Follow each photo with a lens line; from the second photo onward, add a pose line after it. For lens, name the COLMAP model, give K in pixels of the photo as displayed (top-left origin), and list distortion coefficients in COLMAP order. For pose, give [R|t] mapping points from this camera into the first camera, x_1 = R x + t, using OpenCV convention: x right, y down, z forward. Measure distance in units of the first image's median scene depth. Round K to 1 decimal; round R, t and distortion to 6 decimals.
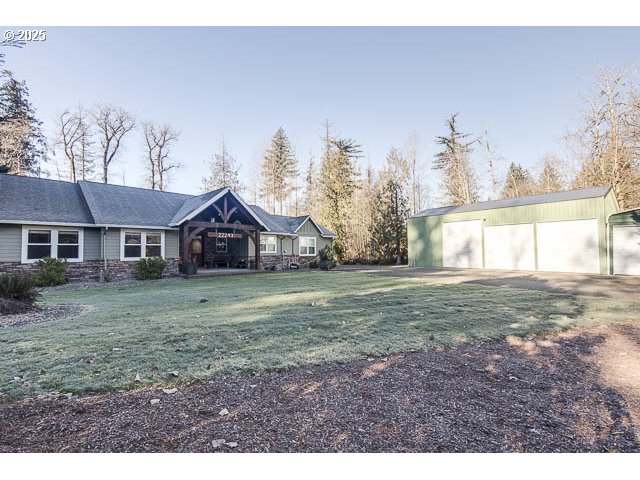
lens RADIAL K [[288.1, 0, 320.0], [0, 288.1, 240.0], [0, 0, 1]] dist [0.004481, 0.000226]
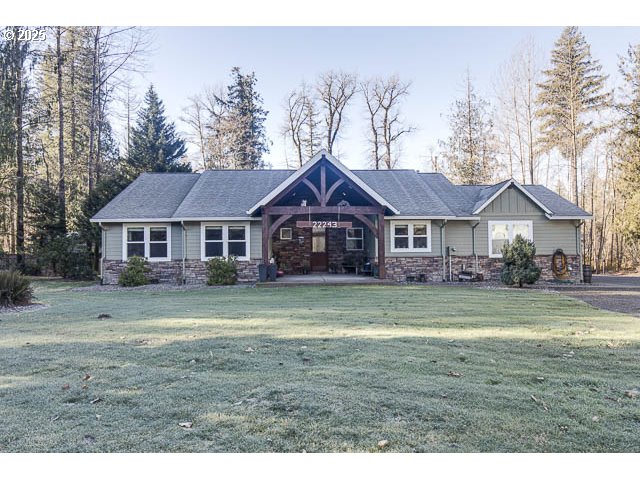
lens RADIAL K [[430.2, 0, 320.0], [0, 430.2, 240.0], [0, 0, 1]] dist [0.006703, 0.000900]
pose [[0.730233, -0.017296, -0.682979, 0.251960], [0.030238, 0.999518, 0.007018, 0.008642], [0.682529, -0.025777, 0.730404, 0.208230]]
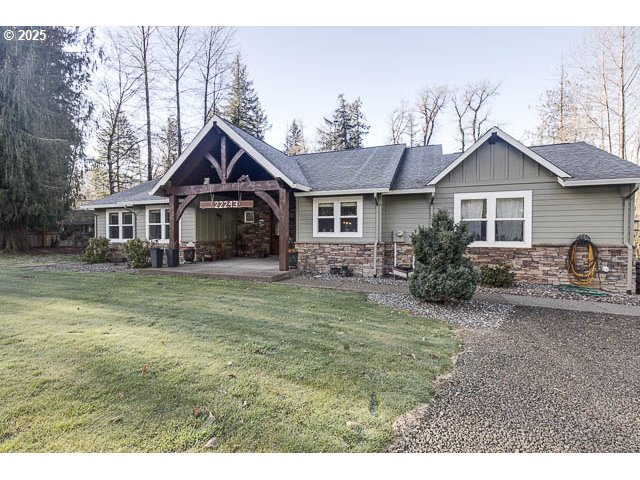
lens RADIAL K [[288.1, 0, 320.0], [0, 288.1, 240.0], [0, 0, 1]] dist [0.004481, 0.000226]
pose [[0.399974, 0.029956, -0.916037, 0.207629], [0.031622, 0.998420, 0.046458, 0.025210], [0.915981, -0.047549, 0.398395, 0.708818]]
